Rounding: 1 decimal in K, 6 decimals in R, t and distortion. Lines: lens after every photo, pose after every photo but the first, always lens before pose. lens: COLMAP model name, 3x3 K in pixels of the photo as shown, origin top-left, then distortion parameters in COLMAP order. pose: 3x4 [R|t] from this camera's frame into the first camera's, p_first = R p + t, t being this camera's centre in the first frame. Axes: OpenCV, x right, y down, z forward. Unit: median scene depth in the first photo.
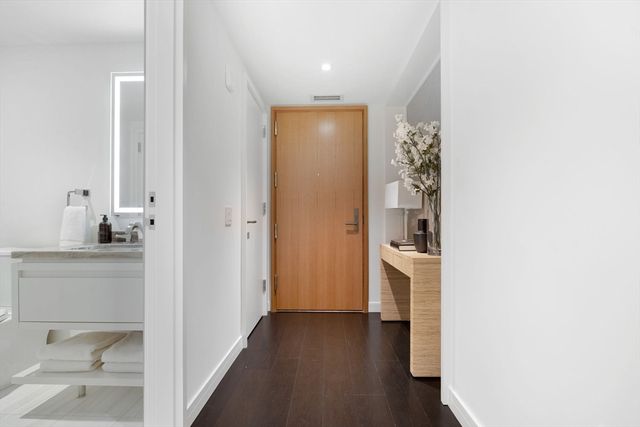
lens RADIAL K [[309.9, 0, 319.4], [0, 309.9, 226.8], [0, 0, 1]] dist [0.000352, 0.000061]
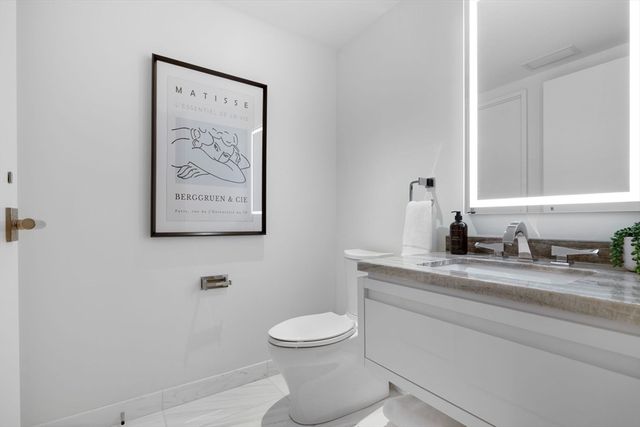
lens RADIAL K [[271.6, 0, 320.0], [0, 271.6, 213.5], [0, 0, 1]] dist [0.000311, 0.000134]
pose [[0.605764, -0.021706, -0.795348, -0.408778], [-0.003124, 0.999555, -0.029658, -0.016056], [0.795638, 0.020451, 0.605427, 0.411624]]
